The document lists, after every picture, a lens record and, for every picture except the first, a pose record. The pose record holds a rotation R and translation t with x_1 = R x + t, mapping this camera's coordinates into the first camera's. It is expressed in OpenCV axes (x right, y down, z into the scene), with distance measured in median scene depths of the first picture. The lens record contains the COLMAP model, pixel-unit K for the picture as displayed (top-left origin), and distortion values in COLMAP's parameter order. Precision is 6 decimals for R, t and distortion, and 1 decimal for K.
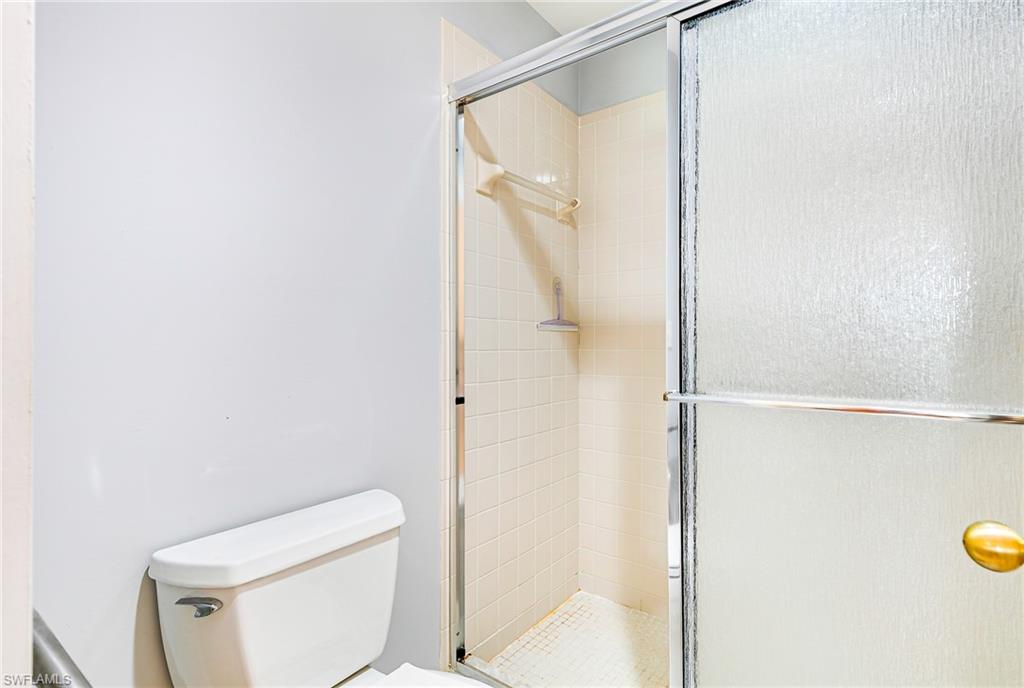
lens RADIAL K [[457.6, 0, 512.0], [0, 457.6, 344.0], [0, 0, 1]] dist [-0.000306, -0.000004]
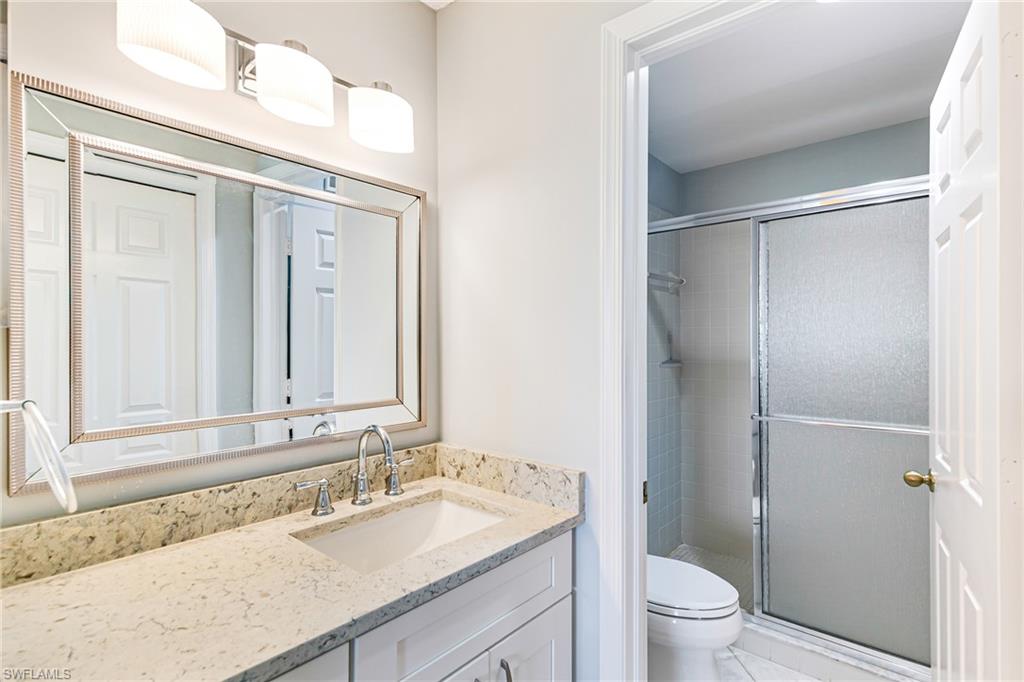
lens RADIAL K [[490.8, 0, 512.0], [0, 490.8, 341.0], [0, 0, 1]] dist [0.001174, 0.000060]
pose [[0.992971, 0.007753, -0.118103, -0.331744], [-0.010330, 0.999721, -0.021220, -0.117601], [0.117905, 0.022291, 0.992775, -0.920914]]
